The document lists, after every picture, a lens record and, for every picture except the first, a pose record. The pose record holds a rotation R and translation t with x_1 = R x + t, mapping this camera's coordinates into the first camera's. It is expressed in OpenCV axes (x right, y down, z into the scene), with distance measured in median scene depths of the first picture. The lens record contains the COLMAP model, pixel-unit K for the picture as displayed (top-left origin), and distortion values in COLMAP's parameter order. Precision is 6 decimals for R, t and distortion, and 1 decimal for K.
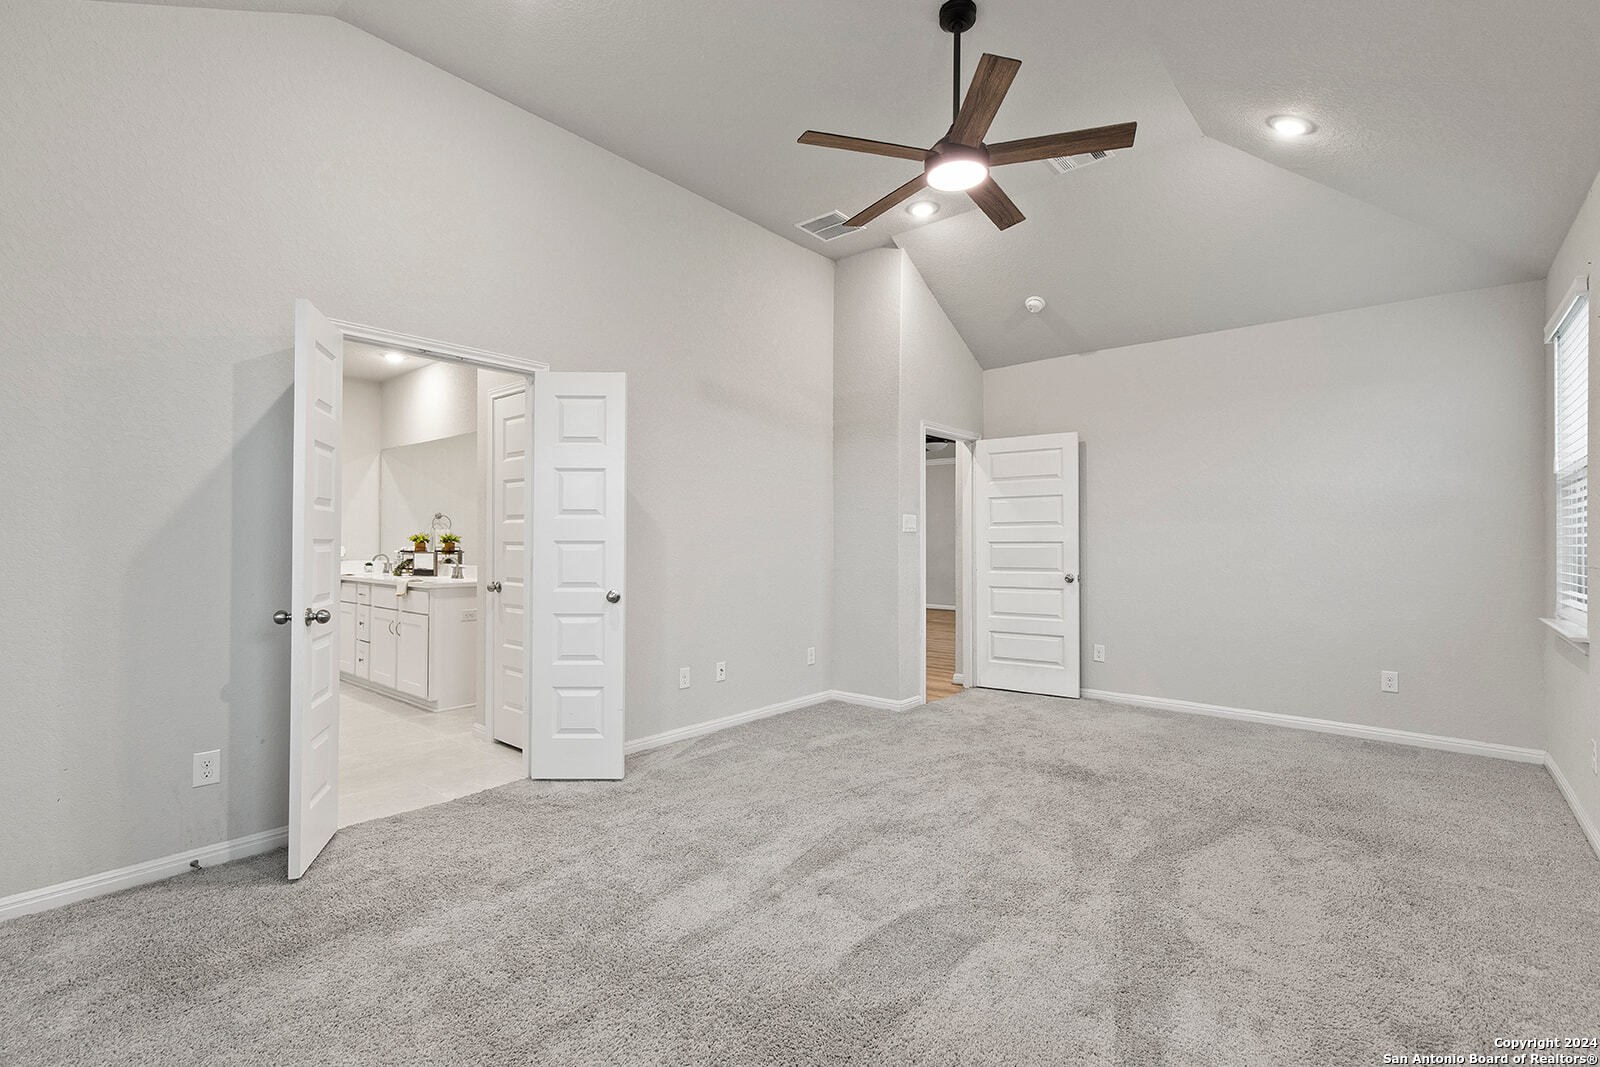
lens RADIAL K [[721.7, 0, 798.9], [0, 721.7, 525.9], [0, 0, 1]] dist [0.011066, -0.000664]
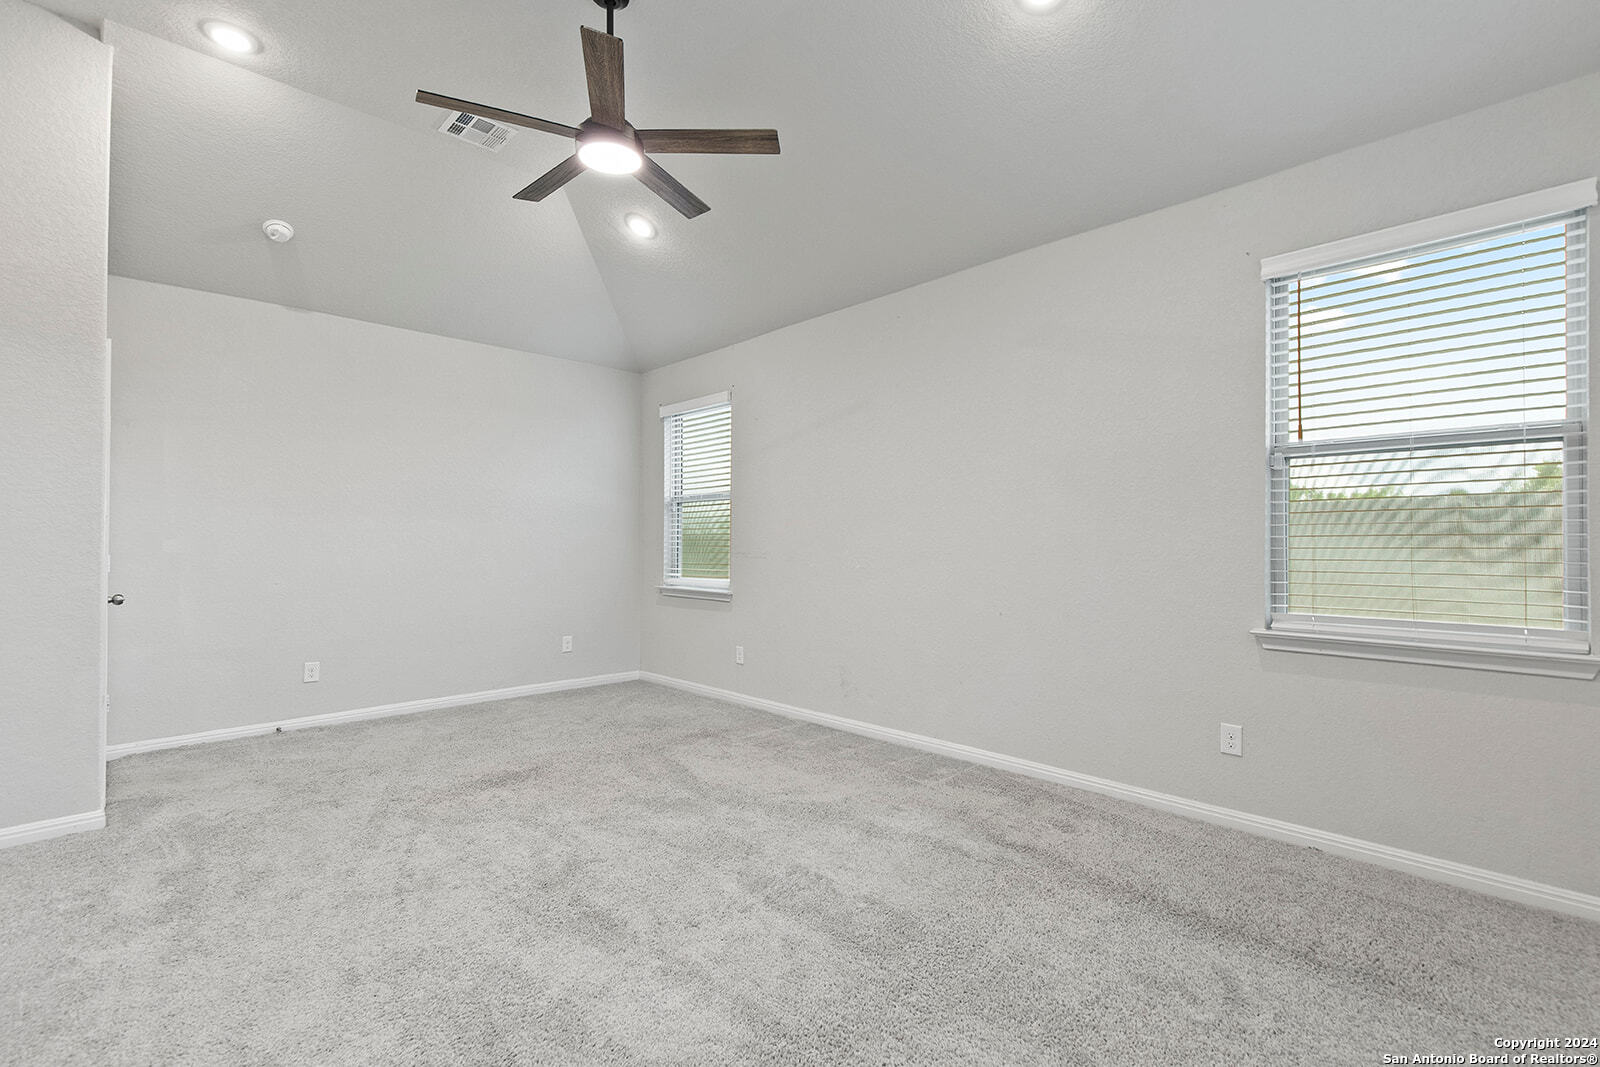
lens RADIAL K [[721.7, 0, 840.0], [0, 721.7, 524.2], [0, 0, 1]] dist [0.011066, -0.000664]
pose [[0.066385, 0.020584, 0.997582, -0.698472], [-0.026077, 0.999481, -0.018888, 0.009211], [-0.997453, -0.024760, 0.066888, 0.607472]]
